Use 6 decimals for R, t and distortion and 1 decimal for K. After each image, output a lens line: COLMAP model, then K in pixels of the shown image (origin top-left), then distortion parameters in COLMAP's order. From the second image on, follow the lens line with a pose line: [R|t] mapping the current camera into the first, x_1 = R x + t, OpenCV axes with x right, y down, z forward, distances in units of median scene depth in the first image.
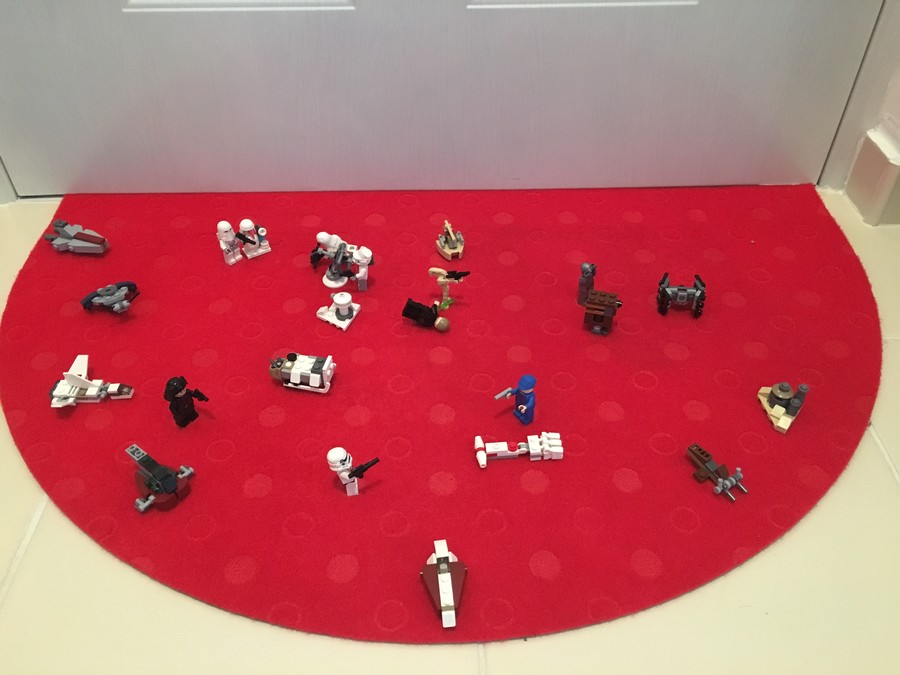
lens RADIAL K [[787.2, 0, 450.0], [0, 787.2, 337.5], [0, 0, 1]] dist [0.076891, -0.148736]
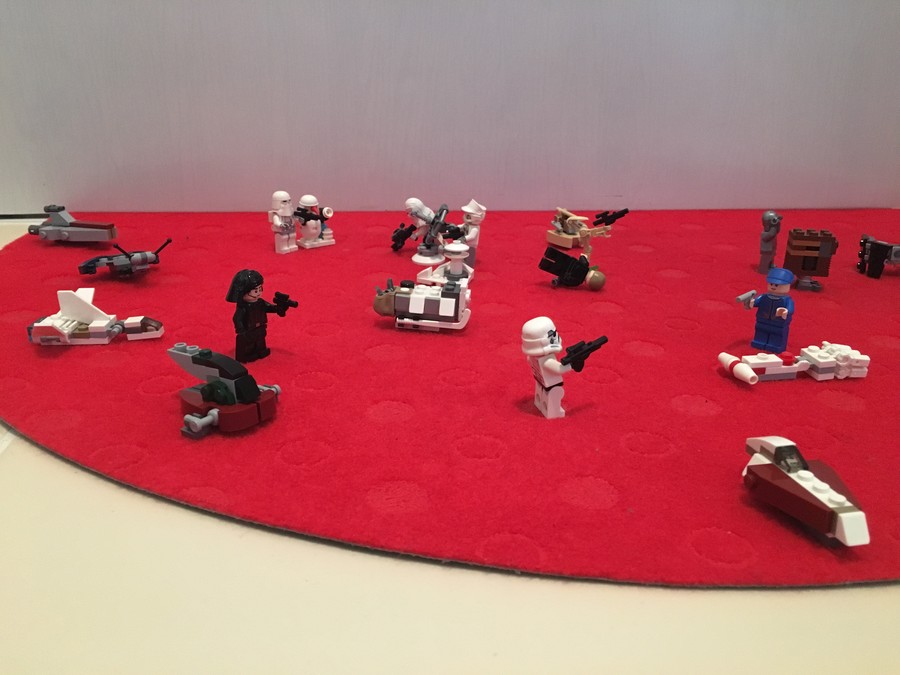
lens RADIAL K [[787.2, 0, 450.0], [0, 787.2, 337.5], [0, 0, 1]] dist [0.076891, -0.148736]
pose [[0.996521, -0.014255, 0.082108, -0.222999], [0.043029, 0.931782, -0.360459, 0.315520], [-0.071368, 0.362738, 0.929154, 0.394594]]
